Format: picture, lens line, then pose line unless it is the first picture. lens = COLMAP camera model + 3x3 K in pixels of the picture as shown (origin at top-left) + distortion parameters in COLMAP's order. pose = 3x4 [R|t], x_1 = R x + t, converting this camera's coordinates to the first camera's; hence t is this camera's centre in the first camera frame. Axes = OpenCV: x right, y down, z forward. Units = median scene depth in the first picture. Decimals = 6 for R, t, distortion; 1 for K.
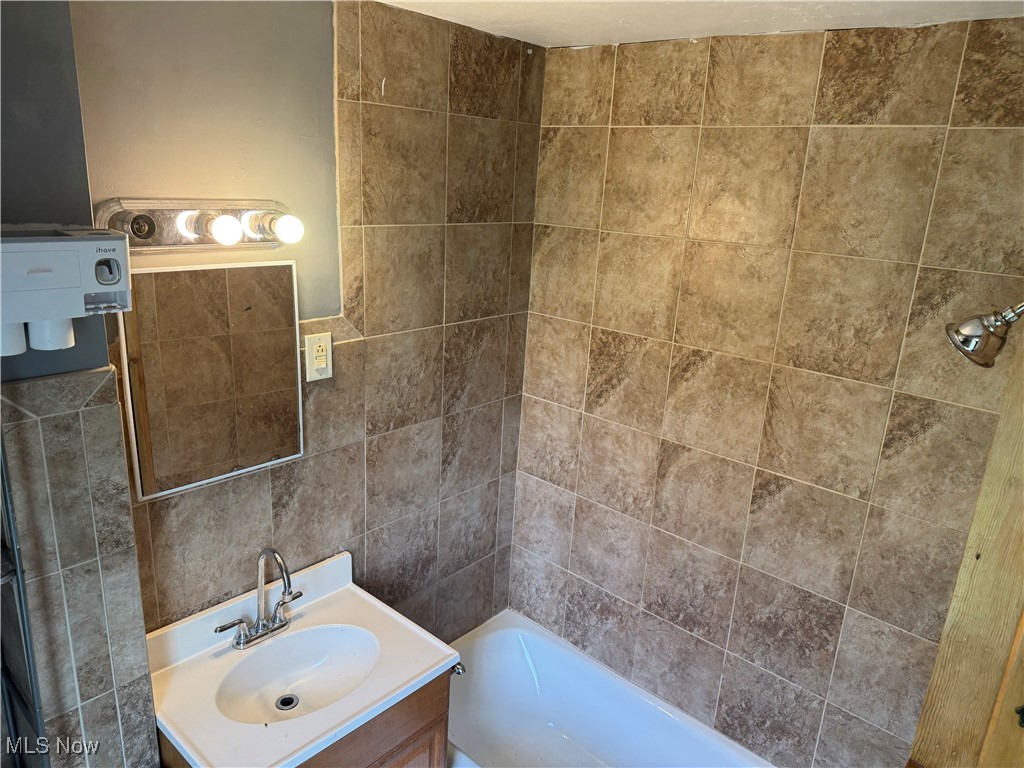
lens RADIAL K [[724.4, 0, 512.2], [0, 724.4, 382.0], [0, 0, 1]] dist [0.049453, -0.055060]
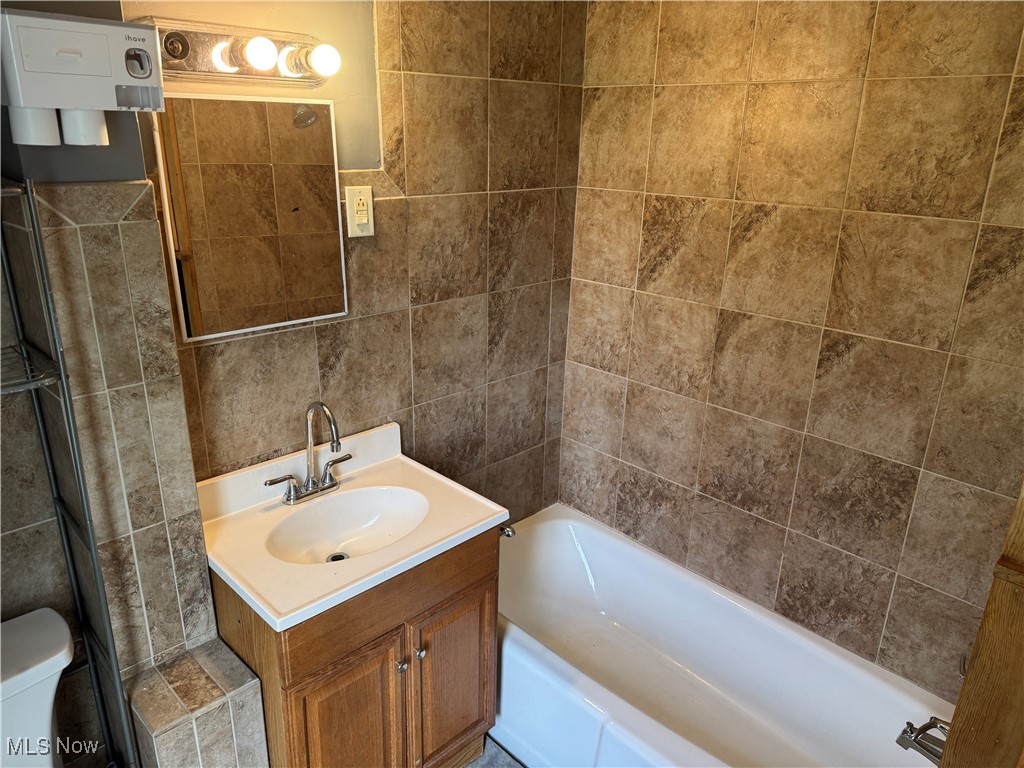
lens RADIAL K [[724.4, 0, 507.4], [0, 724.4, 384.5], [0, 0, 1]] dist [0.049453, -0.055060]
pose [[0.997017, -0.007405, -0.076825, 0.002864], [0.010989, 0.998866, 0.046331, 0.146859], [0.076395, -0.047037, 0.995968, 0.034562]]
